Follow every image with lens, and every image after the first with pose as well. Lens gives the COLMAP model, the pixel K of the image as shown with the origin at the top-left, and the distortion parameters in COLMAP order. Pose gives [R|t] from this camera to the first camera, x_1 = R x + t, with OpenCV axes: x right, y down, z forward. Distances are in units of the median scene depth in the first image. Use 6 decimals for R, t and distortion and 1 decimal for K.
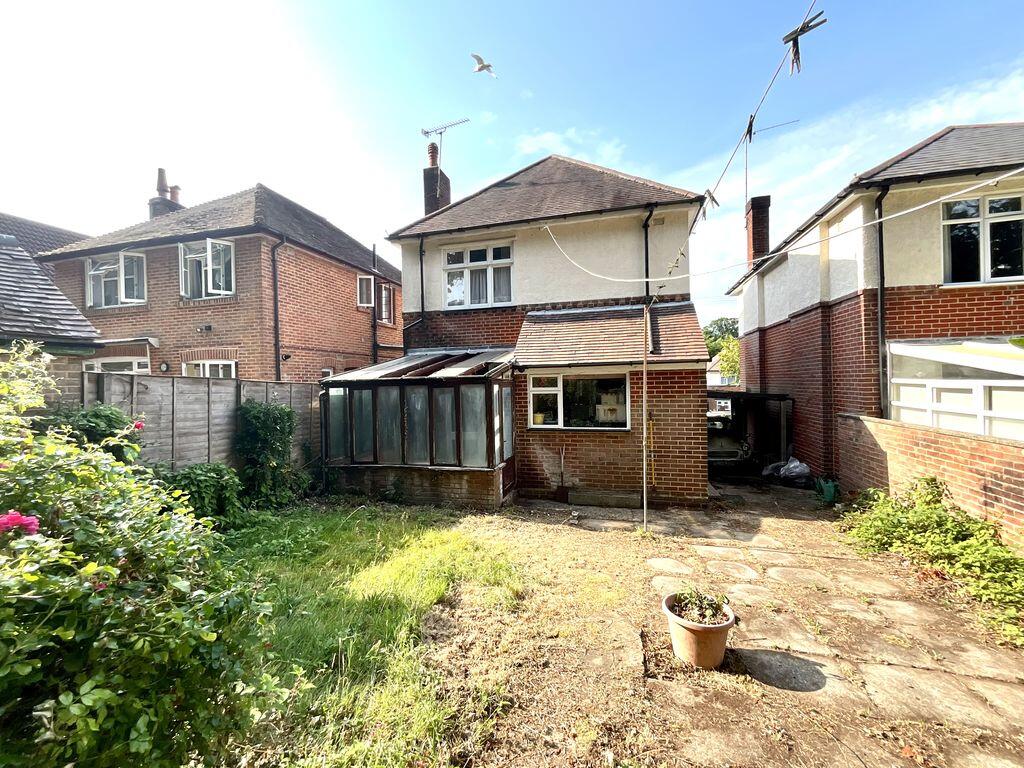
lens RADIAL K [[414.7, 0, 511.7], [0, 414.7, 385.0], [0, 0, 1]] dist [0.000826, 0.000054]
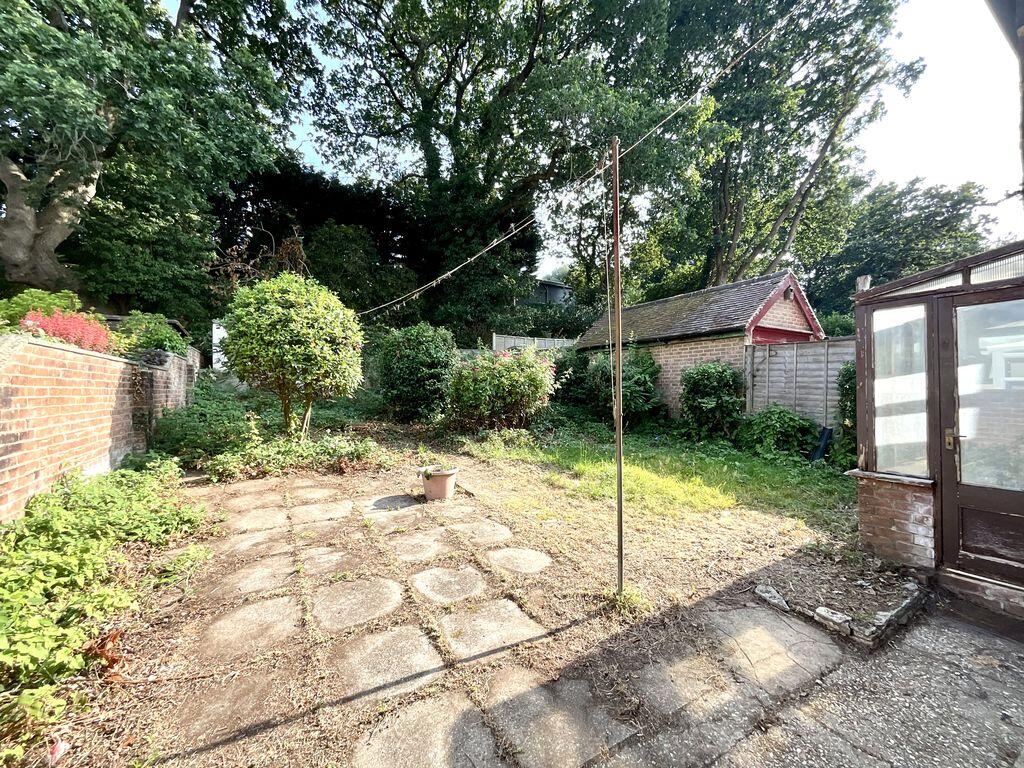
lens RADIAL K [[414.7, 0, 511.3], [0, 414.7, 387.1], [0, 0, 1]] dist [0.000826, 0.000054]
pose [[-0.693328, 0.007507, -0.720583, 0.482170], [0.012387, 0.999922, -0.001502, 0.069482], [0.720516, -0.009967, -0.693367, 0.789203]]
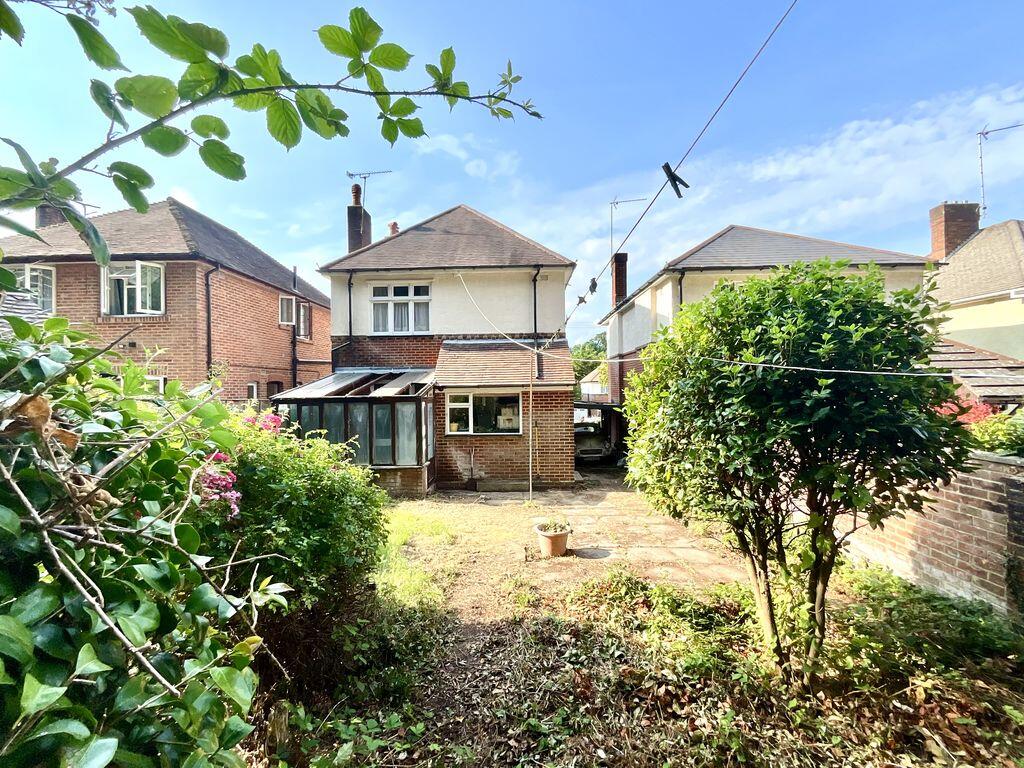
lens RADIAL K [[414.7, 0, 512.6], [0, 414.7, 385.8], [0, 0, 1]] dist [0.000826, 0.000054]
pose [[0.969656, 0.008689, 0.244320, -0.066053], [-0.005642, 0.999897, -0.013169, -0.027892], [-0.244409, 0.011391, 0.969605, -0.264548]]
